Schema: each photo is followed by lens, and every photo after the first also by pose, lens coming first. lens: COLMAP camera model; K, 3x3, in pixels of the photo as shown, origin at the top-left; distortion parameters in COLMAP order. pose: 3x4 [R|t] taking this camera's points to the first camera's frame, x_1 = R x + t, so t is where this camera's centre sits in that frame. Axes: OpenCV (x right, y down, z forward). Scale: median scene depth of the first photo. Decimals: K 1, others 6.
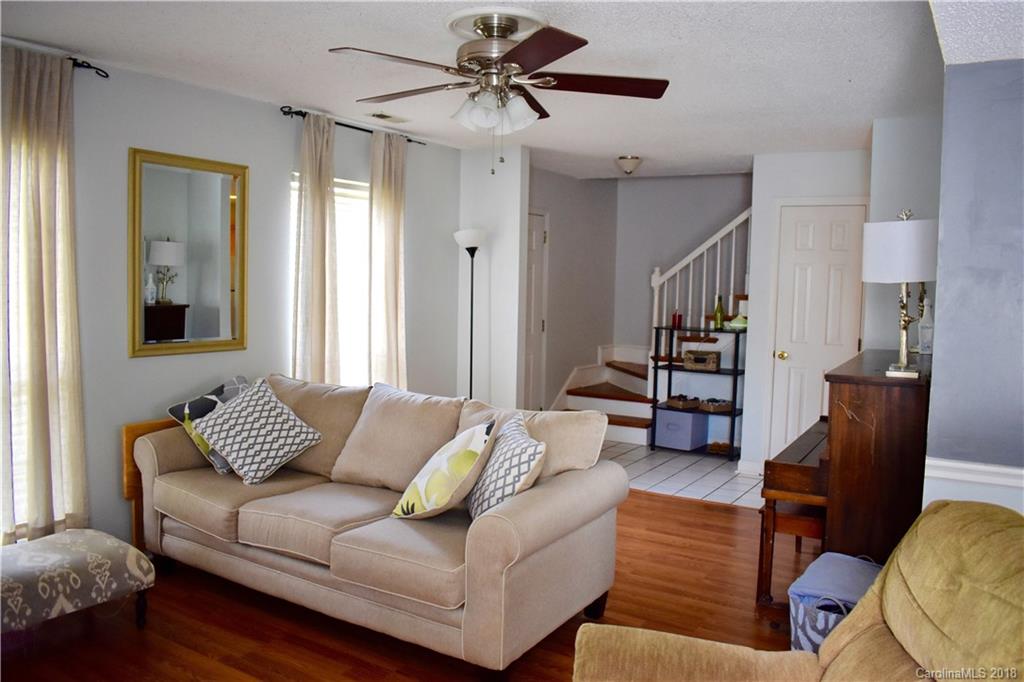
lens RADIAL K [[801.5, 0, 514.7], [0, 801.5, 337.8], [0, 0, 1]] dist [-0.095565, -0.002611]
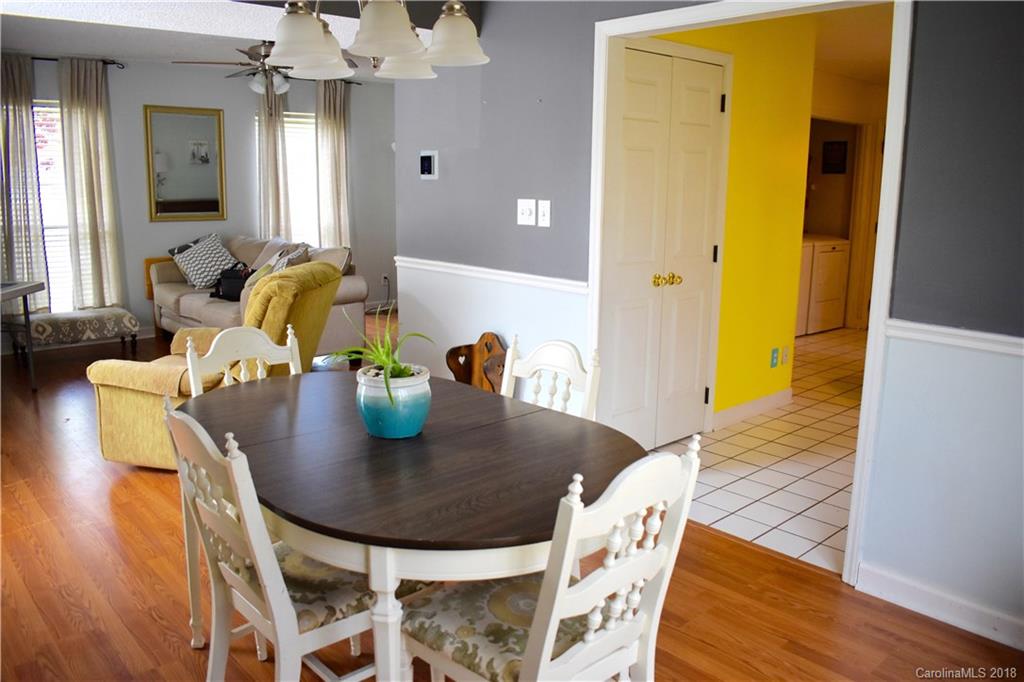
lens RADIAL K [[801.5, 0, 509.6], [0, 801.5, 343.0], [0, 0, 1]] dist [-0.095565, -0.002611]
pose [[0.968151, 0.044998, -0.246291, 0.578997], [-0.012953, 0.991401, 0.130215, 0.041562], [0.250032, -0.122878, 0.960409, -0.424784]]
